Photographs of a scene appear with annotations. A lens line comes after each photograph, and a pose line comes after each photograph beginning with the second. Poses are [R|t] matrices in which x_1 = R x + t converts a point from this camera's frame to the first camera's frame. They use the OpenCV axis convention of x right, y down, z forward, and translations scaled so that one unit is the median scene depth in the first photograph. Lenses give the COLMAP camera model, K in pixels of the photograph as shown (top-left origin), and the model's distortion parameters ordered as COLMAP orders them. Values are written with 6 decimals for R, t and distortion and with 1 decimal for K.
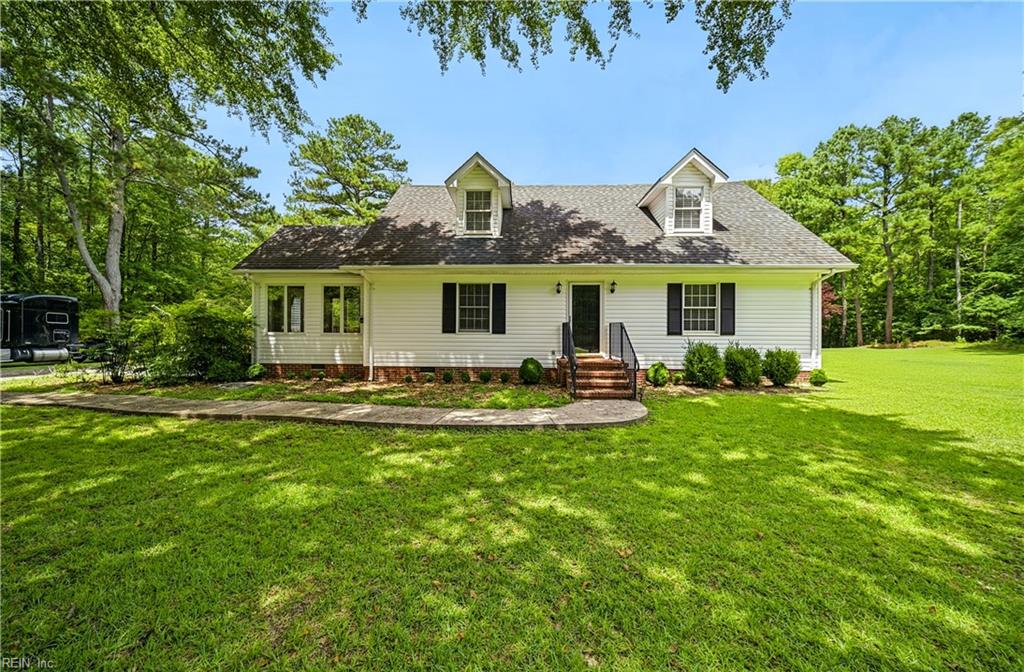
lens RADIAL K [[362.5, 0, 512.0], [0, 362.5, 331.7], [0, 0, 1]] dist [-0.001619, -0.000185]
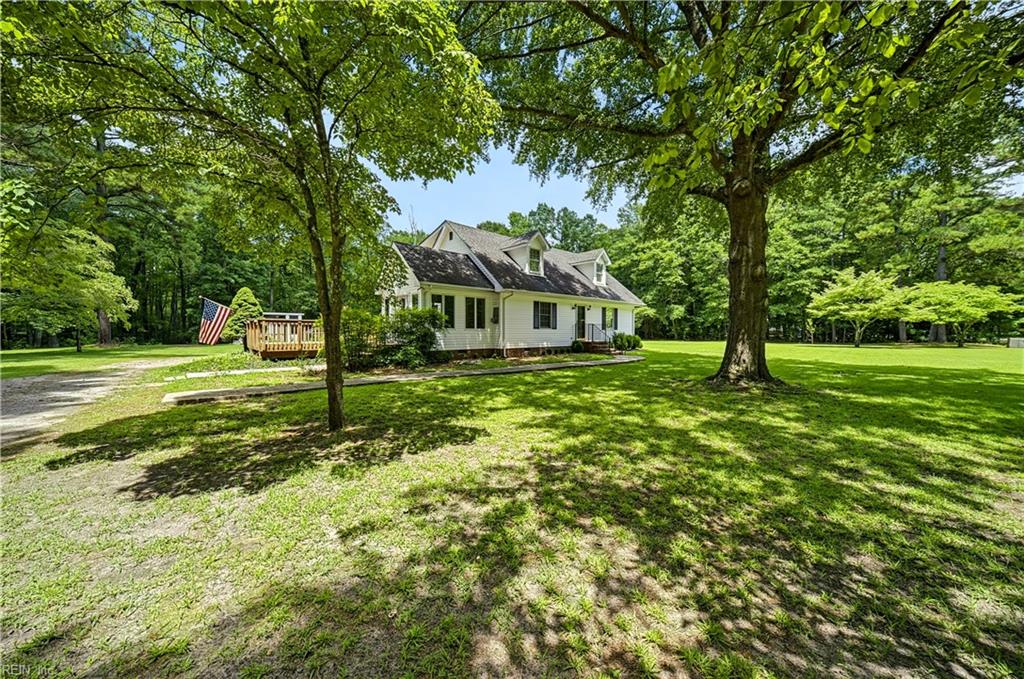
lens RADIAL K [[362.5, 0, 508.2], [0, 362.5, 338.7], [0, 0, 1]] dist [-0.001619, -0.000185]
pose [[0.708043, -0.019792, 0.705892, -1.556119], [0.009295, 0.999782, 0.018709, 0.017529], [-0.706108, -0.006685, 0.708073, -0.188227]]
